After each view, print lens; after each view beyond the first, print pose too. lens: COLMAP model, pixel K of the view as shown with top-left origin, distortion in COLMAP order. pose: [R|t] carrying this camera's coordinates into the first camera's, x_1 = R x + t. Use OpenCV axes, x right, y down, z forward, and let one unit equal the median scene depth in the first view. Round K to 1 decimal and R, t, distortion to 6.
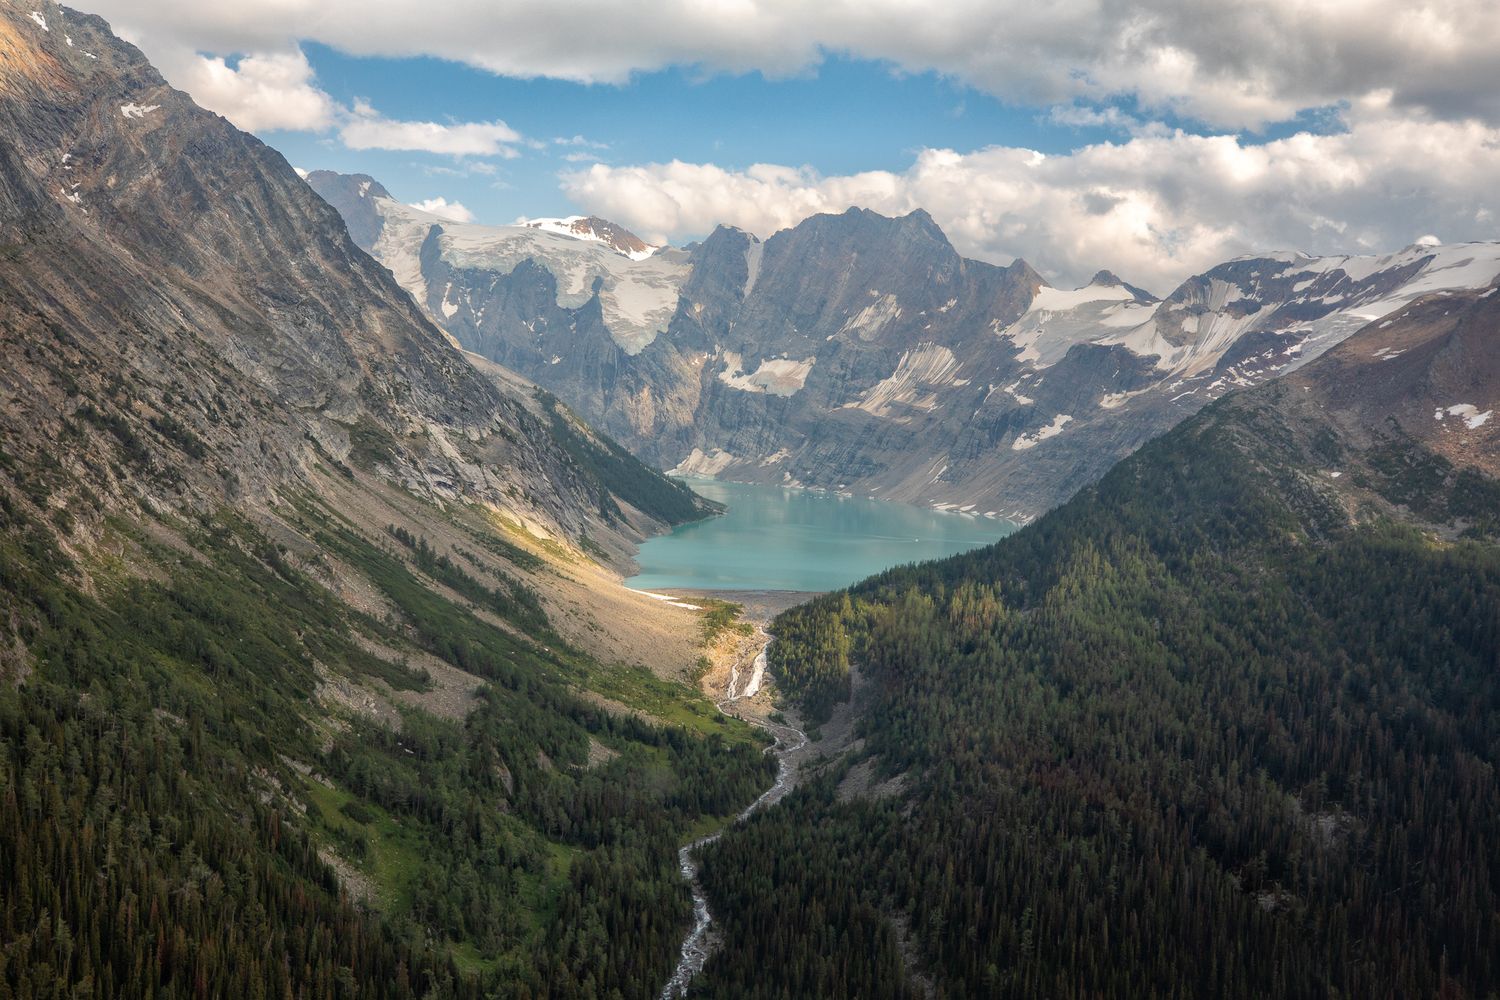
lens RADIAL K [[1512.0, 0, 750.0], [0, 1512.0, 500.0], [0, 0, 1]] dist [0.000292, -0.000015]
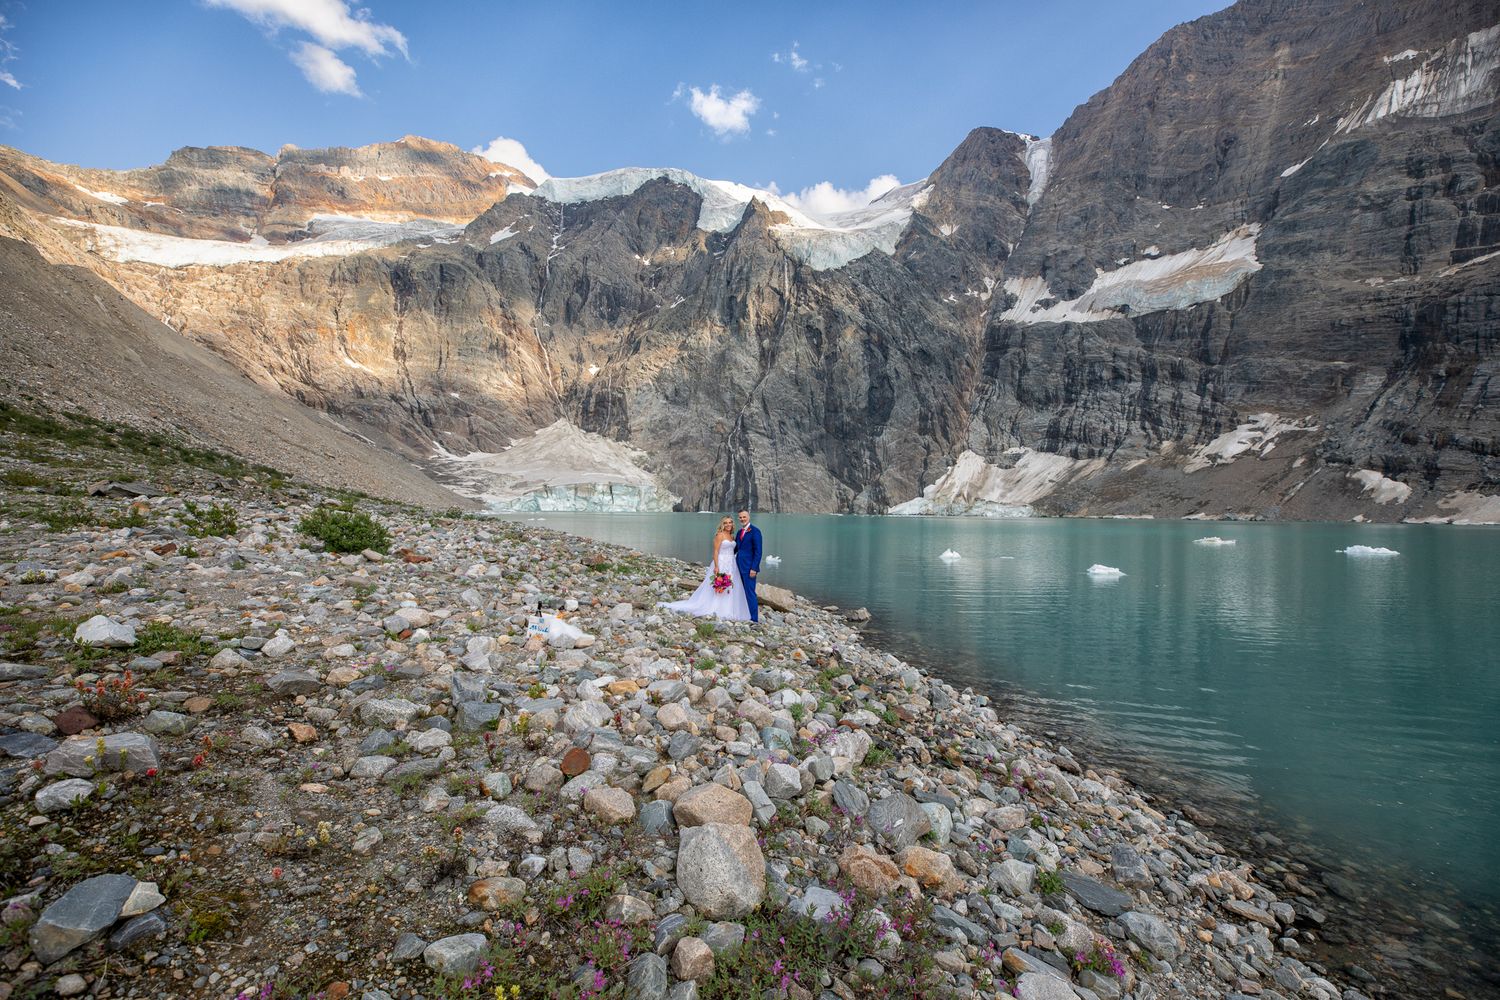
lens RADIAL K [[683.4, 0, 750.0], [0, 683.4, 500.0], [0, 0, 1]] dist [-0.038256, 0.013108]
pose [[0.962707, -0.032928, -0.268535, -0.043403], [0.011708, 0.996707, -0.080244, -0.004866], [0.270293, 0.074107, 0.959922, 0.789822]]
